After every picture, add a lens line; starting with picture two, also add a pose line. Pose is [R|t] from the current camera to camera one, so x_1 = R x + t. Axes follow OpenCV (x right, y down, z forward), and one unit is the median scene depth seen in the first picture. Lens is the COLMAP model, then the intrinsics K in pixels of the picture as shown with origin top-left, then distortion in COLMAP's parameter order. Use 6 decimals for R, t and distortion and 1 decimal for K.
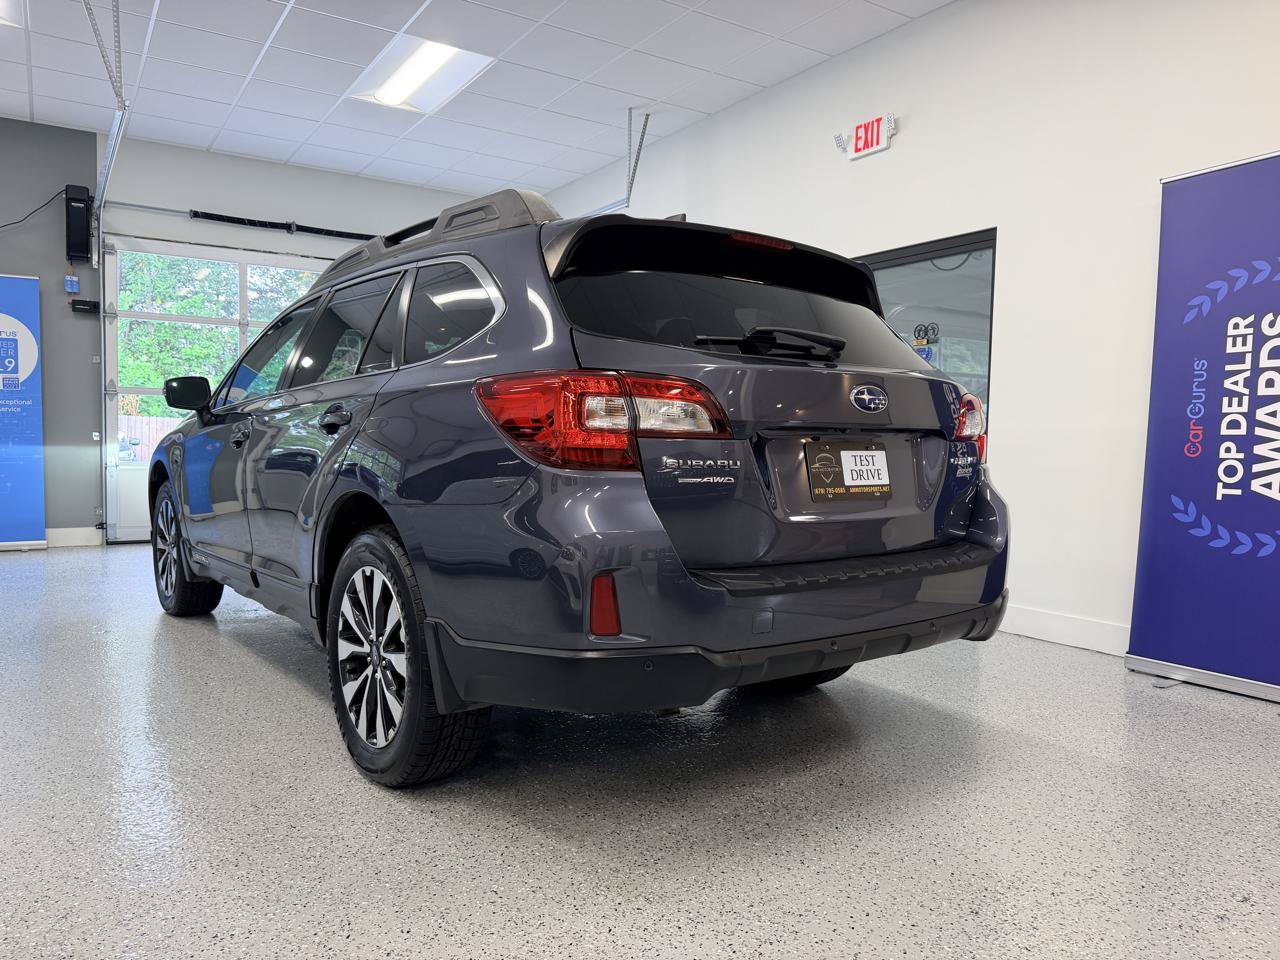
lens RADIAL K [[874.6, 0, 641.3], [0, 874.6, 475.2], [0, 0, 1]] dist [0.011660, -0.013852]
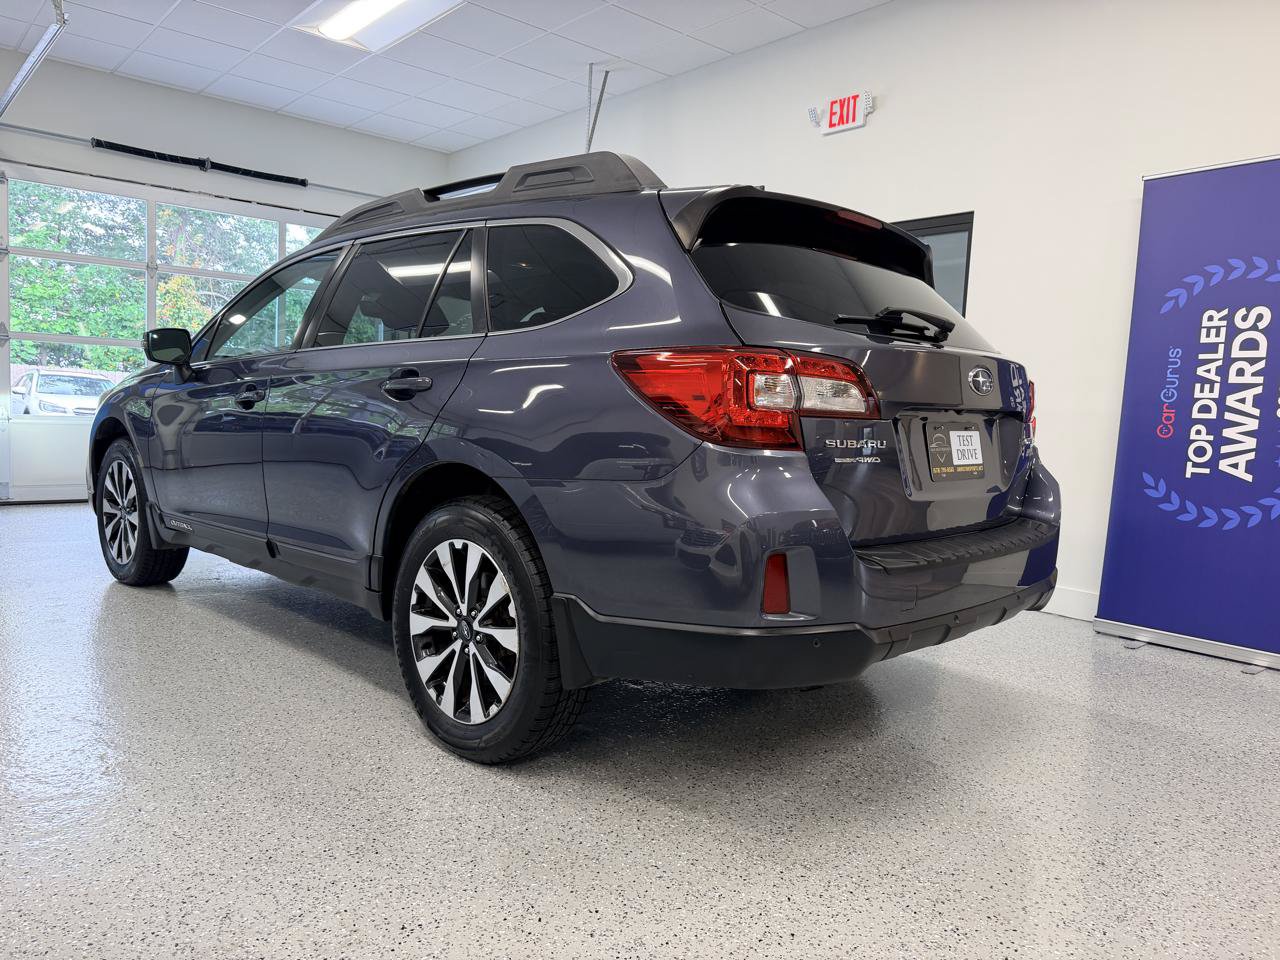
lens RADIAL K [[872.8, 0, 634.4], [0, 872.8, 476.3], [0, 0, 1]] dist [0.021037, -0.025500]
pose [[0.989907, 0.013476, 0.141074, -0.182734], [-0.019823, 0.998849, 0.043680, -0.007887], [-0.140323, -0.046036, 0.989035, 0.016892]]
